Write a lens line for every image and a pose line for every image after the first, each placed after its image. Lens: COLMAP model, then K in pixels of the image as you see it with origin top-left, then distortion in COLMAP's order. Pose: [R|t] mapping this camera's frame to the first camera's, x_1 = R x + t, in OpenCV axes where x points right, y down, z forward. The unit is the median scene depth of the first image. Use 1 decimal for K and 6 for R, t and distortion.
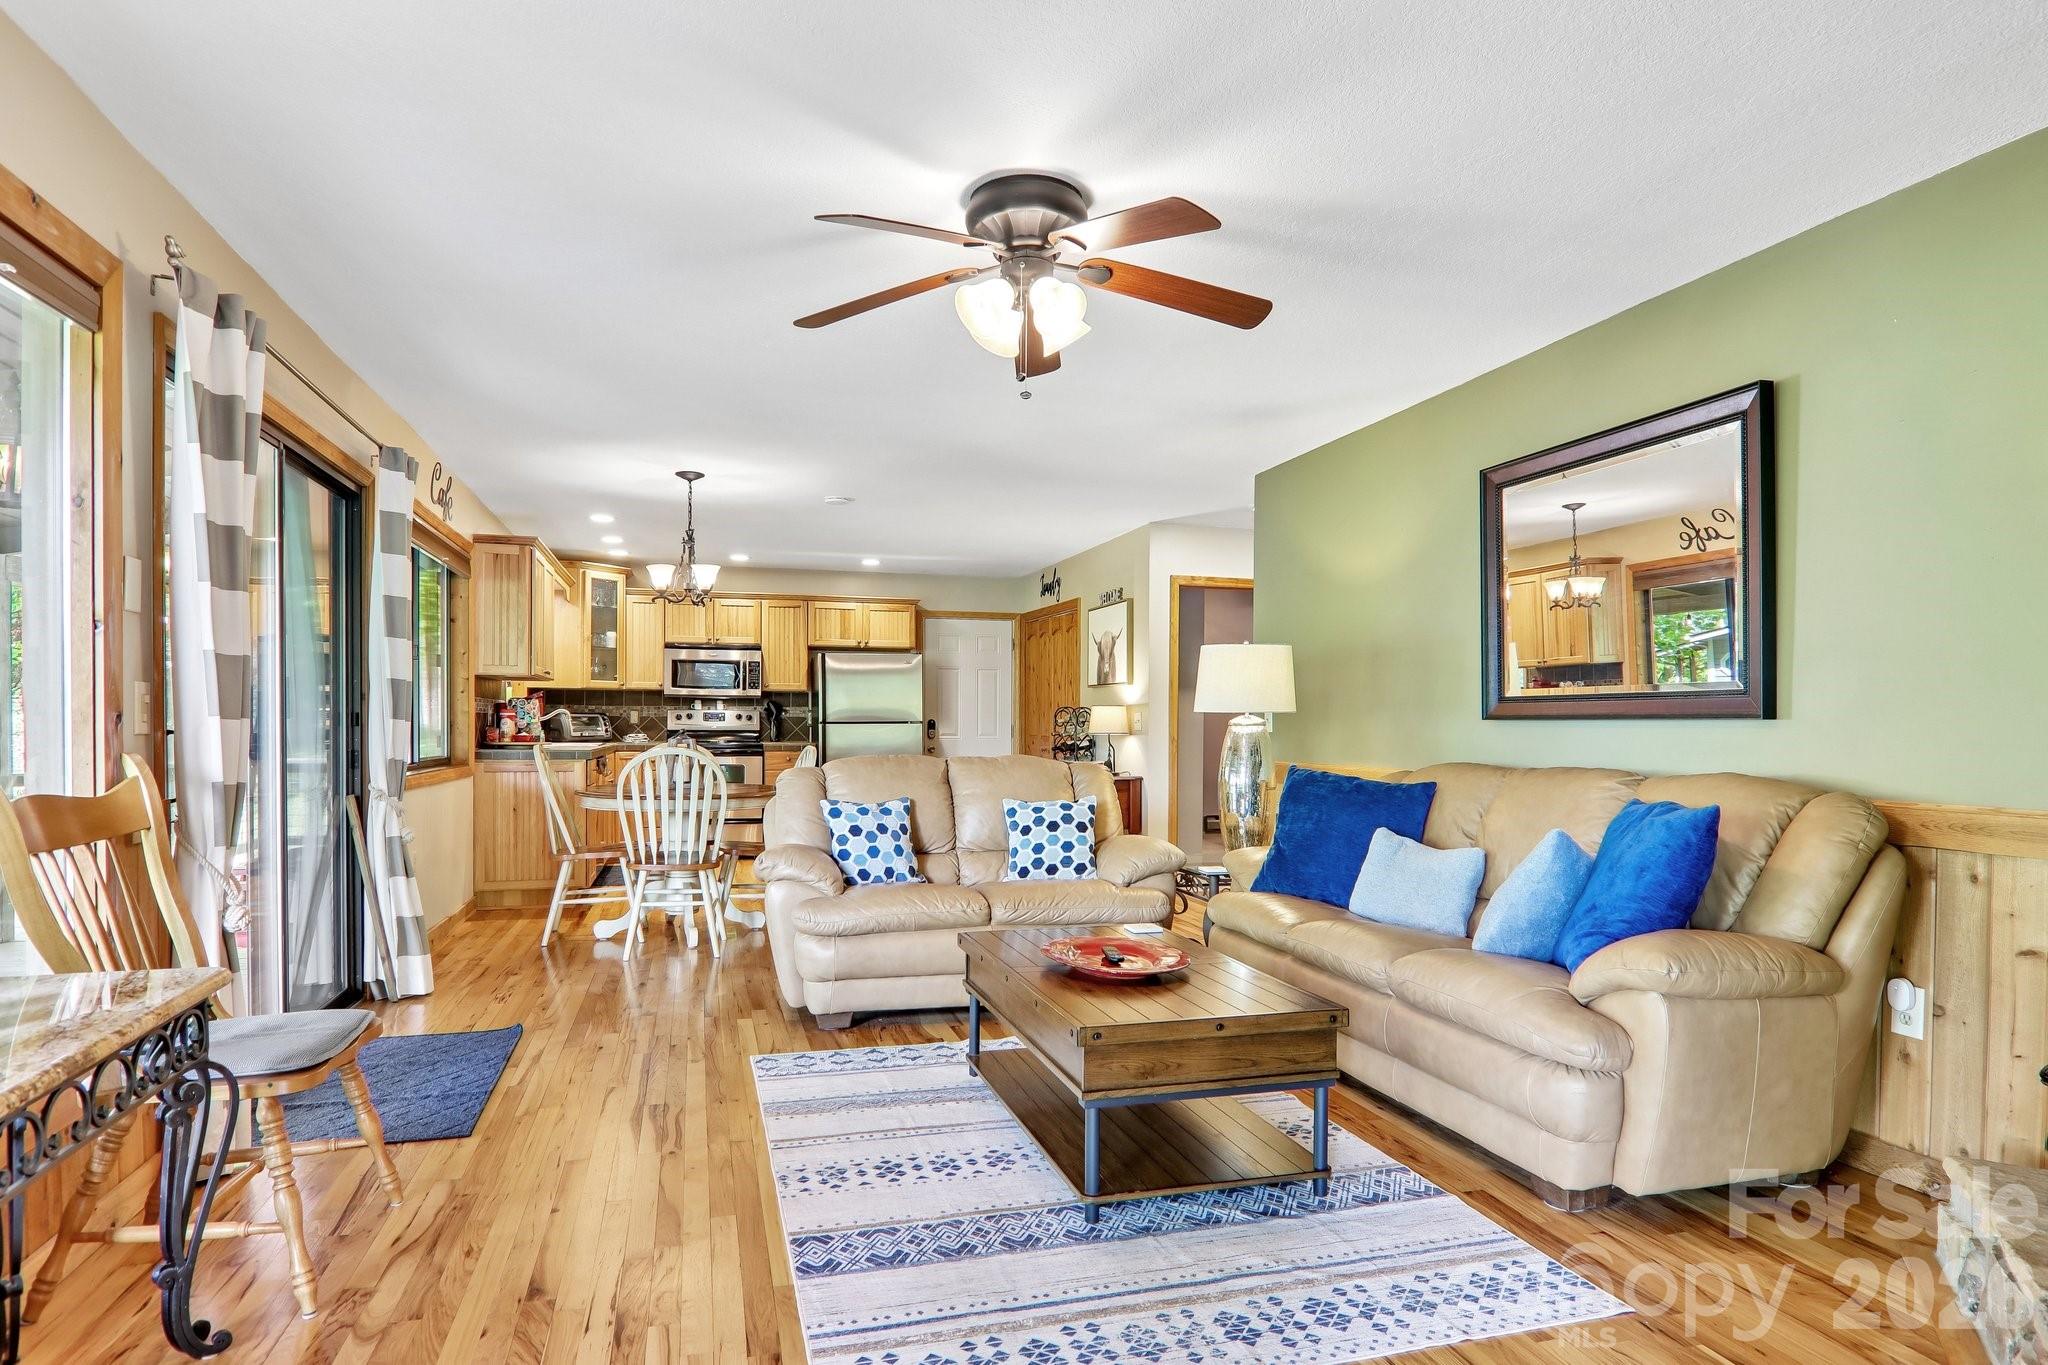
lens RADIAL K [[1158.4, 0, 1030.6], [0, 1158.4, 728.1], [0, 0, 1]] dist [-0.007680, -0.004083]
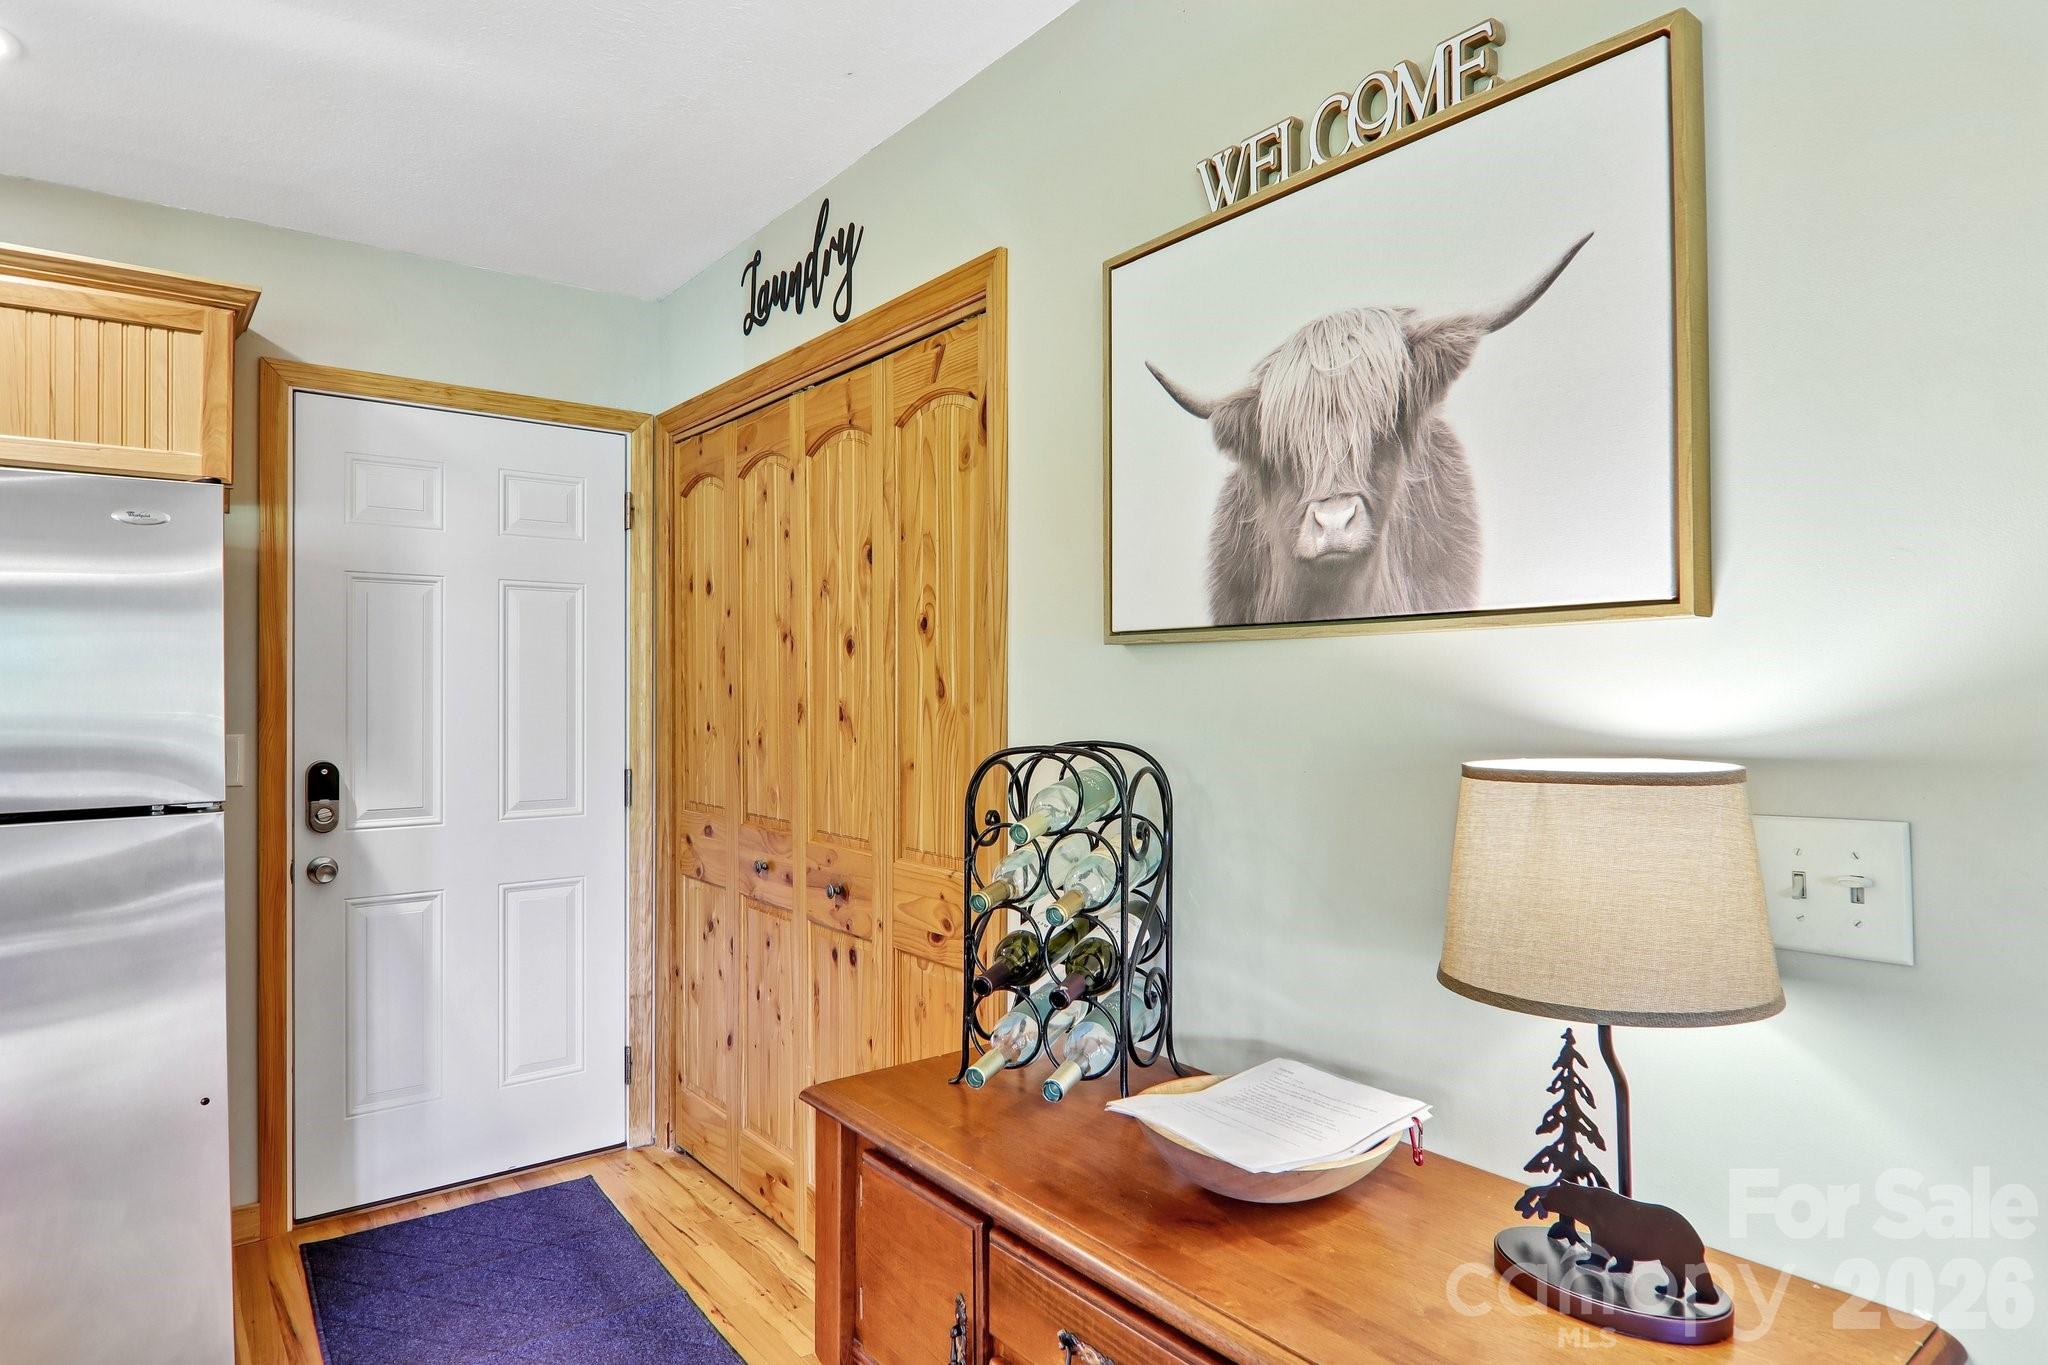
lens RADIAL K [[1169.3, 0, 1022.4], [0, 1169.3, 686.0], [0, 0, 1]] dist [-0.003509, -0.001272]
pose [[0.928169, -0.007580, 0.372081, -0.036236], [0.011433, 0.999901, -0.008151, -0.022241], [-0.371982, 0.011820, 0.928165, 0.703904]]
